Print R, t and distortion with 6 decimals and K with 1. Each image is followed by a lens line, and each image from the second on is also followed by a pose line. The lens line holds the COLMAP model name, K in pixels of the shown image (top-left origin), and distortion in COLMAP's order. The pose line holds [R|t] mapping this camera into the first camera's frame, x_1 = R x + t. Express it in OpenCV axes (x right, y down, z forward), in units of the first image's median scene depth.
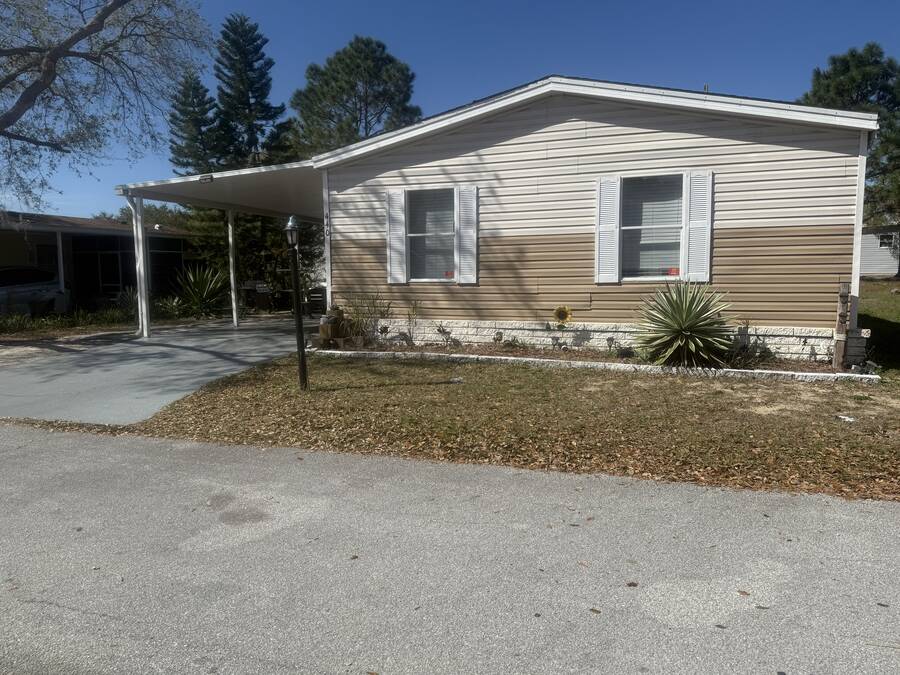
lens RADIAL K [[632.0, 0, 453.4], [0, 632.0, 342.3], [0, 0, 1]] dist [0.025397, -0.030552]
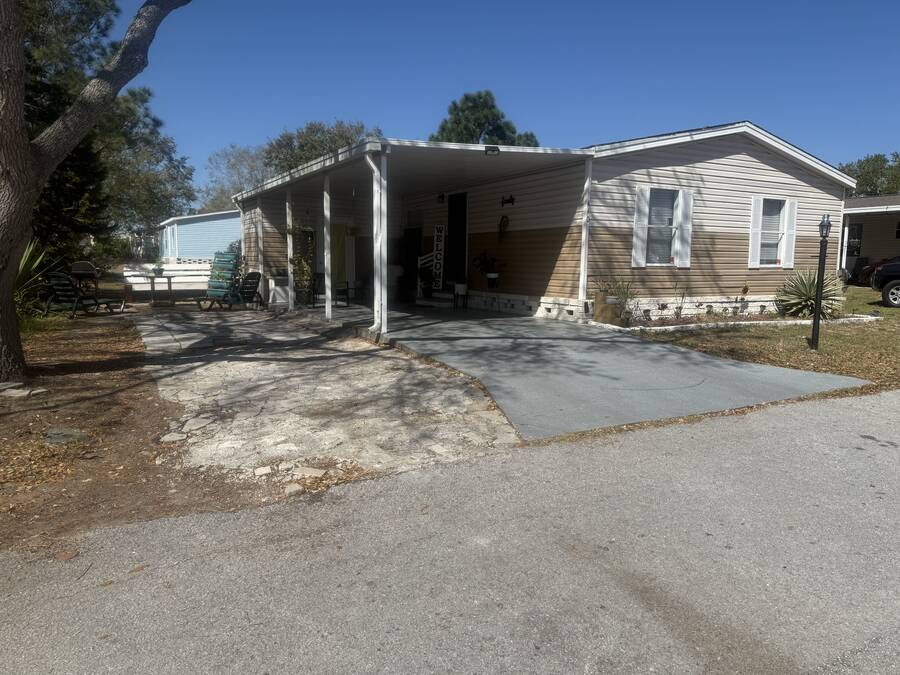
lens RADIAL K [[632.0, 0, 451.4], [0, 632.0, 336.0], [0, 0, 1]] dist [0.025397, -0.030552]
pose [[0.687281, -0.069172, 0.723090, -1.192657], [0.062921, 0.997383, 0.035607, -0.031114], [-0.723661, 0.021025, 0.689835, 0.461183]]
